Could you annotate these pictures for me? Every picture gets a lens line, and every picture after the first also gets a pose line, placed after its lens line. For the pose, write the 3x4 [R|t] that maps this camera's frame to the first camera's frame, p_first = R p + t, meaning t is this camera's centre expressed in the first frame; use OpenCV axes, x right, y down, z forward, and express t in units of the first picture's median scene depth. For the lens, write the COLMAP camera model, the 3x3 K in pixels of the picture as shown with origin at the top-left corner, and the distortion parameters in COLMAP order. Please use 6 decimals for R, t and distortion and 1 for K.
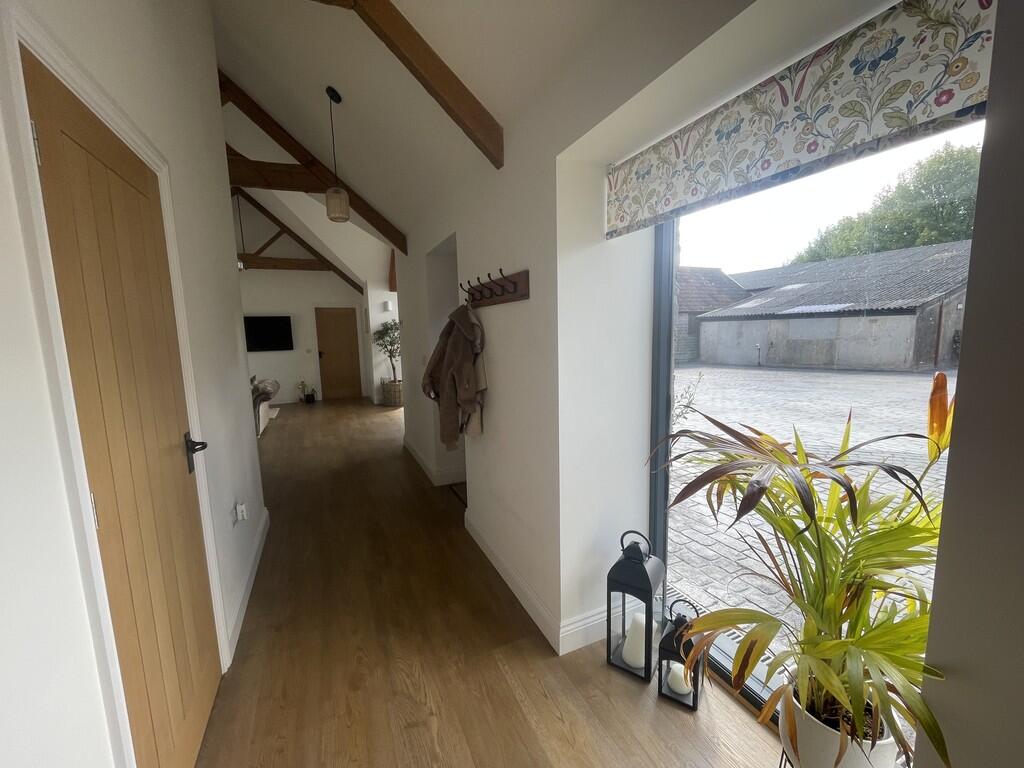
lens RADIAL K [[414.0, 0, 512.0], [0, 414.0, 384.0], [0, 0, 1]] dist [-0.000933, -0.000434]
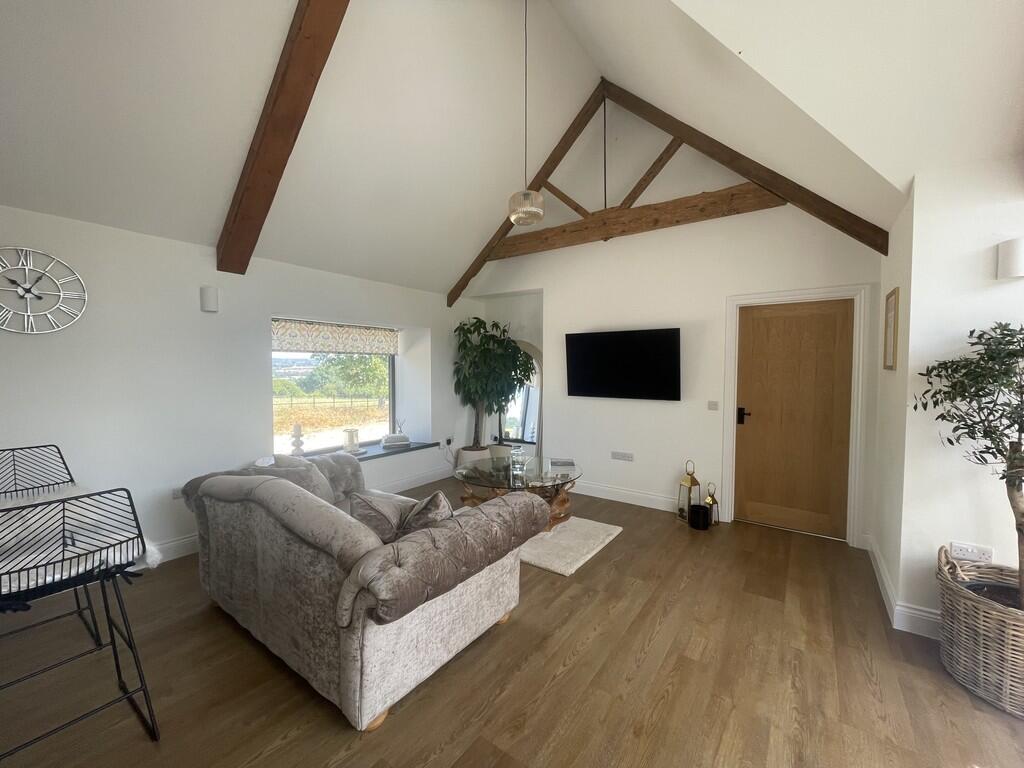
lens RADIAL K [[414.0, 0, 512.0], [0, 414.0, 384.0], [0, 0, 1]] dist [-0.000933, -0.000434]
pose [[0.497772, 0.059100, -0.865292, -0.223855], [-0.123294, 0.992365, -0.003147, -0.077123], [0.858500, 0.108252, 0.501258, 0.609868]]
